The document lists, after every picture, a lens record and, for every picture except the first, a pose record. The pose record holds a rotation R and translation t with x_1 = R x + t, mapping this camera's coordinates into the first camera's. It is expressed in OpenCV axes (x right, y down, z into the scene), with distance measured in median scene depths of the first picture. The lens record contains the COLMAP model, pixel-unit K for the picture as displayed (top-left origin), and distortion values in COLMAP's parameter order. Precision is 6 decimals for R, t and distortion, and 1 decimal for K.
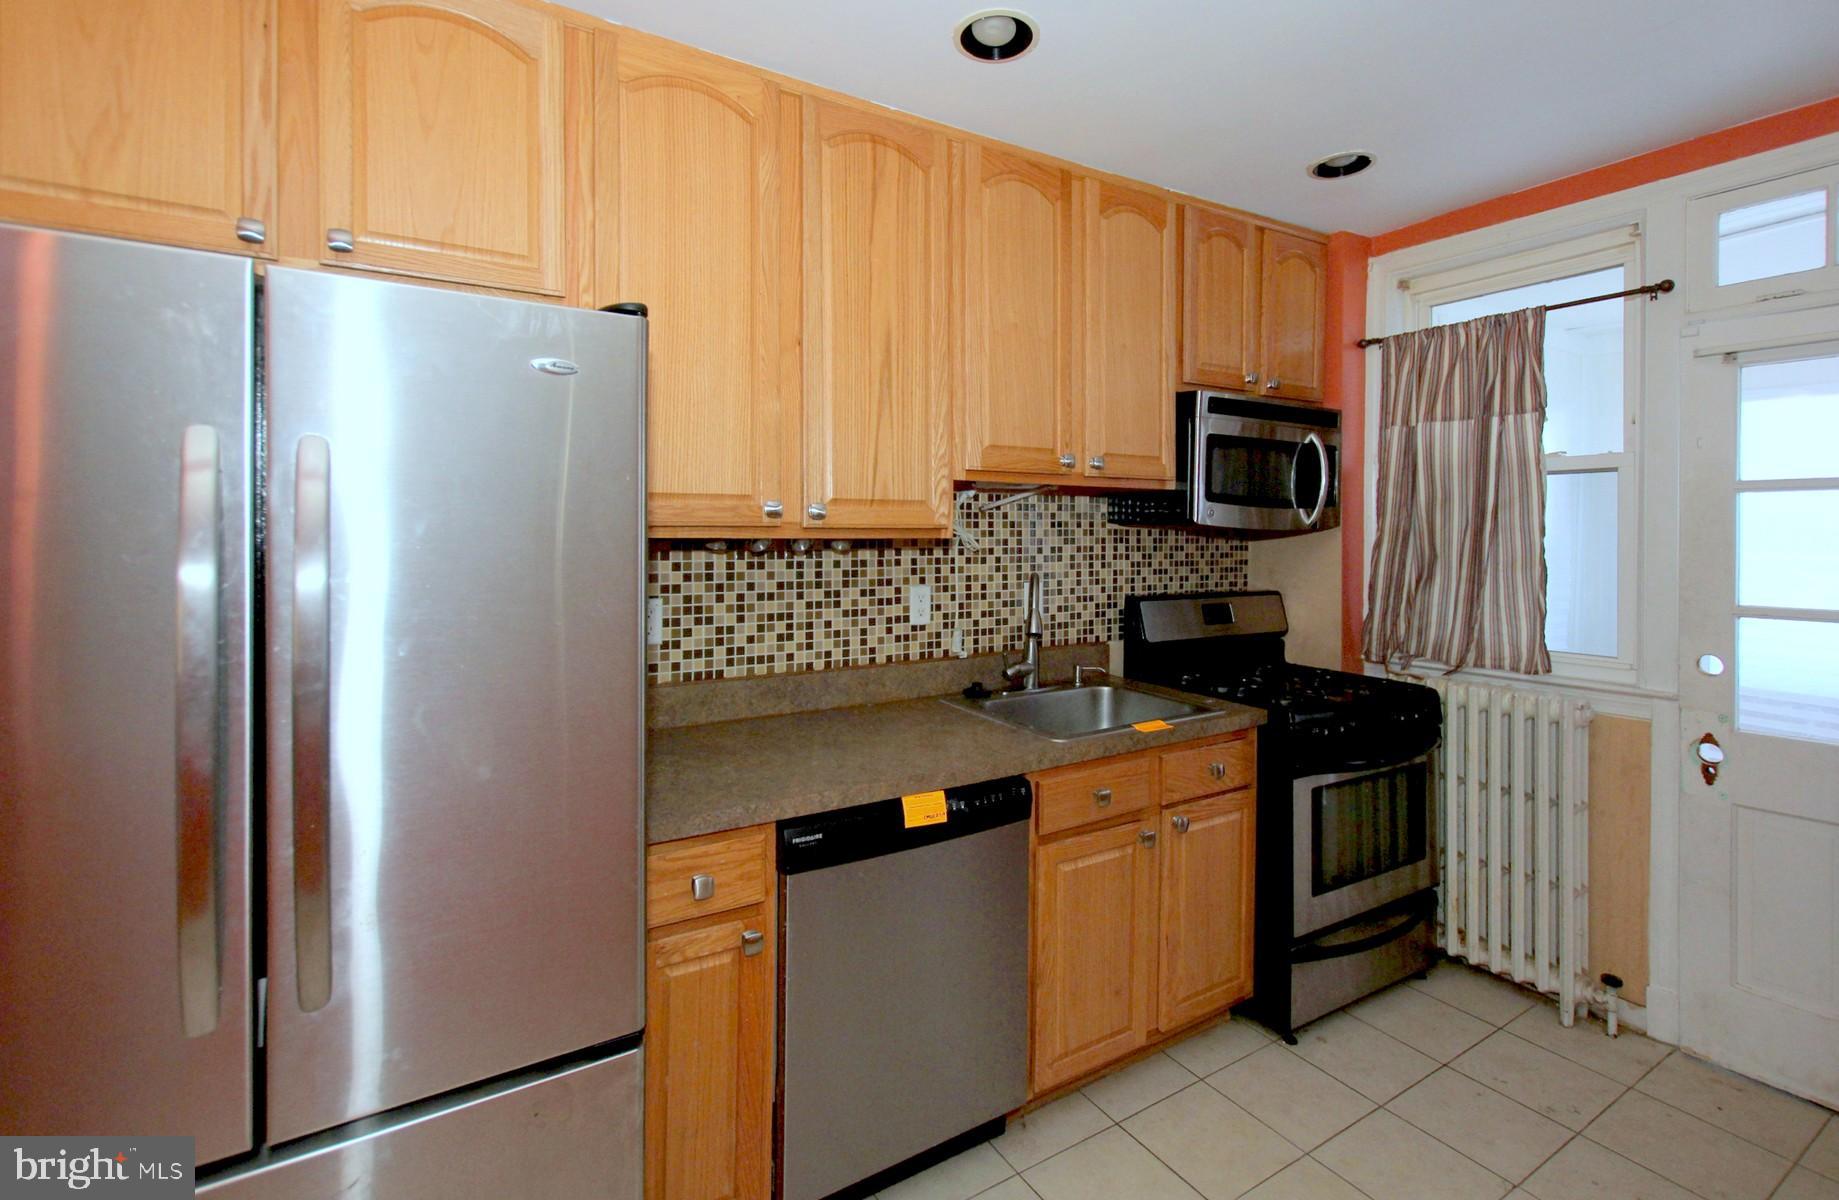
lens RADIAL K [[850.3, 0, 935.4], [0, 850.3, 540.2], [0, 0, 1]] dist [0.005887, -0.001101]
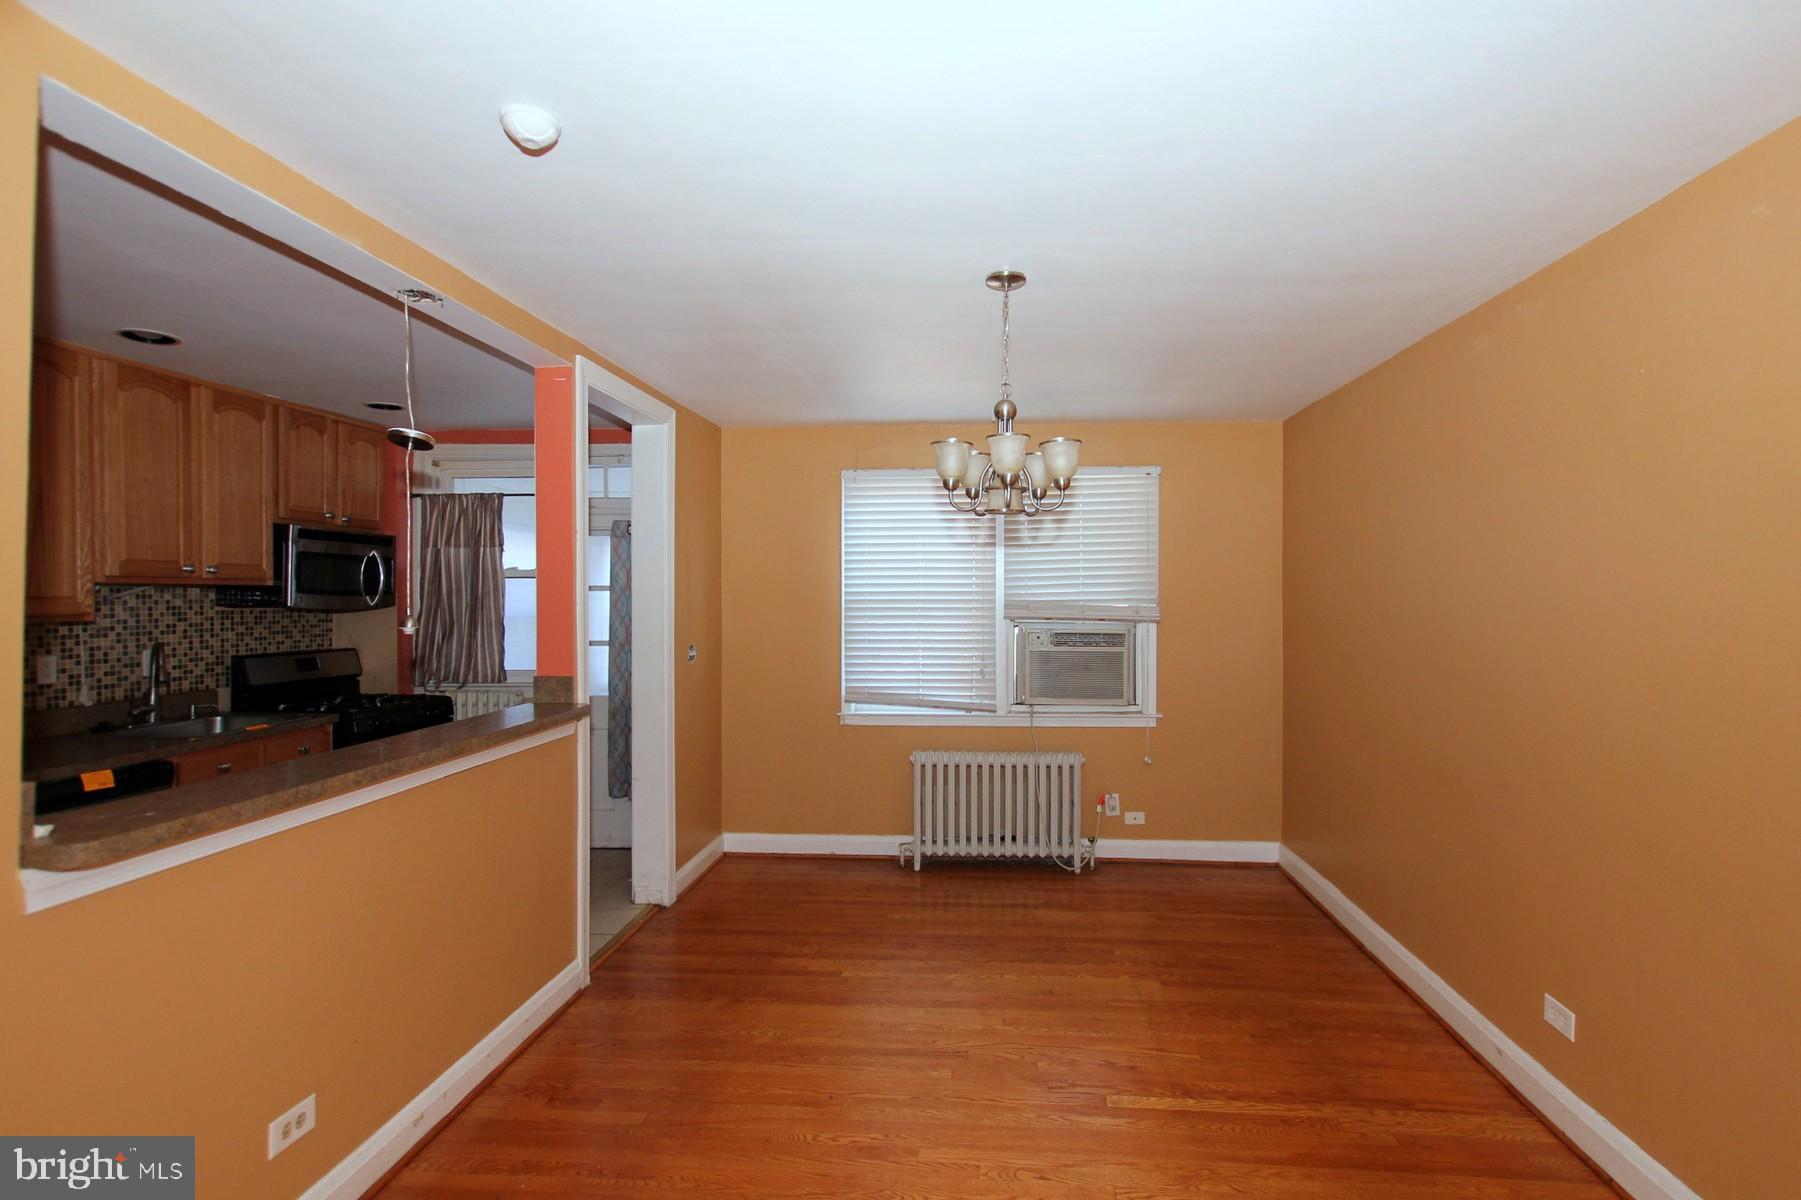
lens RADIAL K [[850.2, 0, 942.5], [0, 850.2, 595.5], [0, 0, 1]] dist [0.001125, -0.000280]
pose [[0.582951, -0.004372, 0.812495, -0.291888], [0.013058, 0.999907, -0.003989, -0.019051], [-0.812402, 0.012935, 0.582954, -0.979326]]
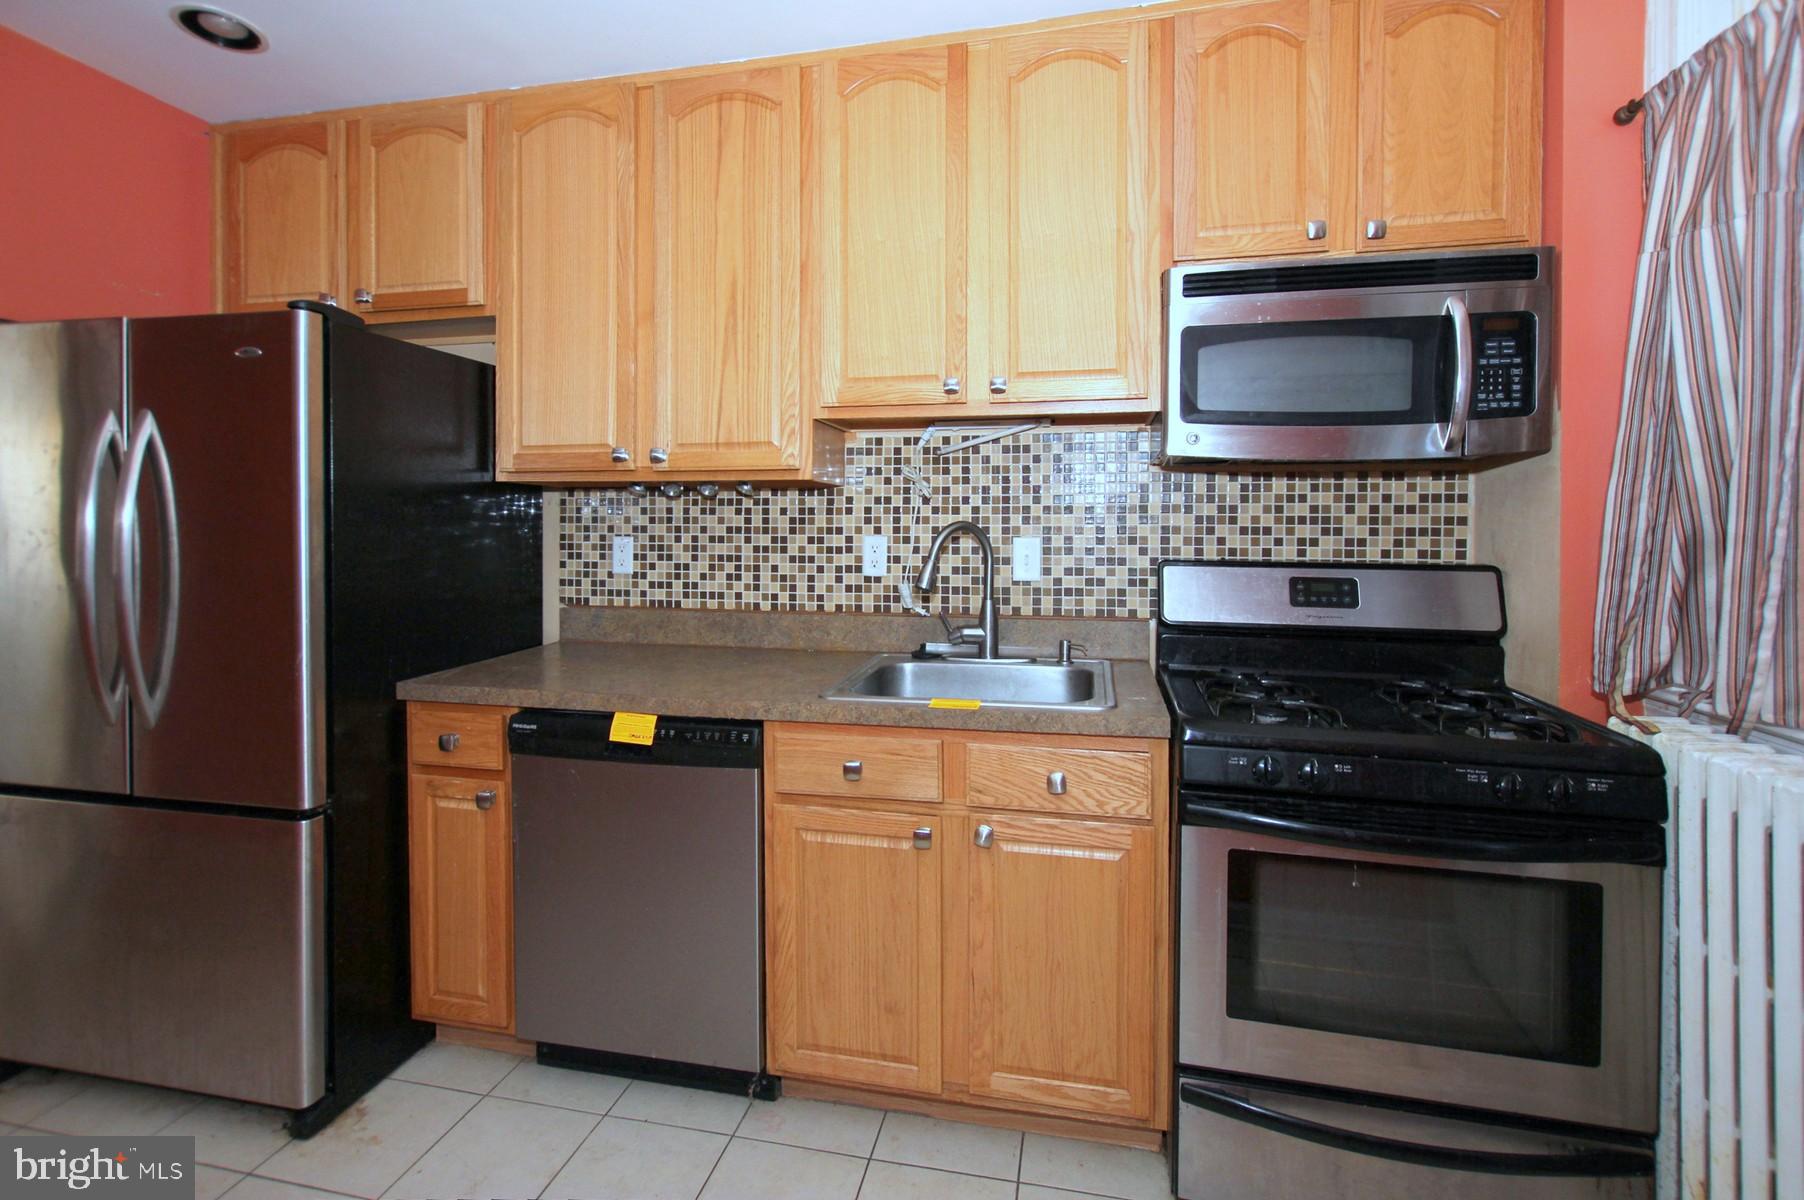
lens RADIAL K [[851.6, 0, 908.9], [0, 851.6, 536.6], [0, 0, 1]] dist [0.001125, -0.000280]
pose [[0.708804, 0.008591, -0.705353, 0.690724], [-0.008157, 0.999959, 0.003983, 0.050889], [0.705359, 0.002930, 0.708845, 0.349123]]
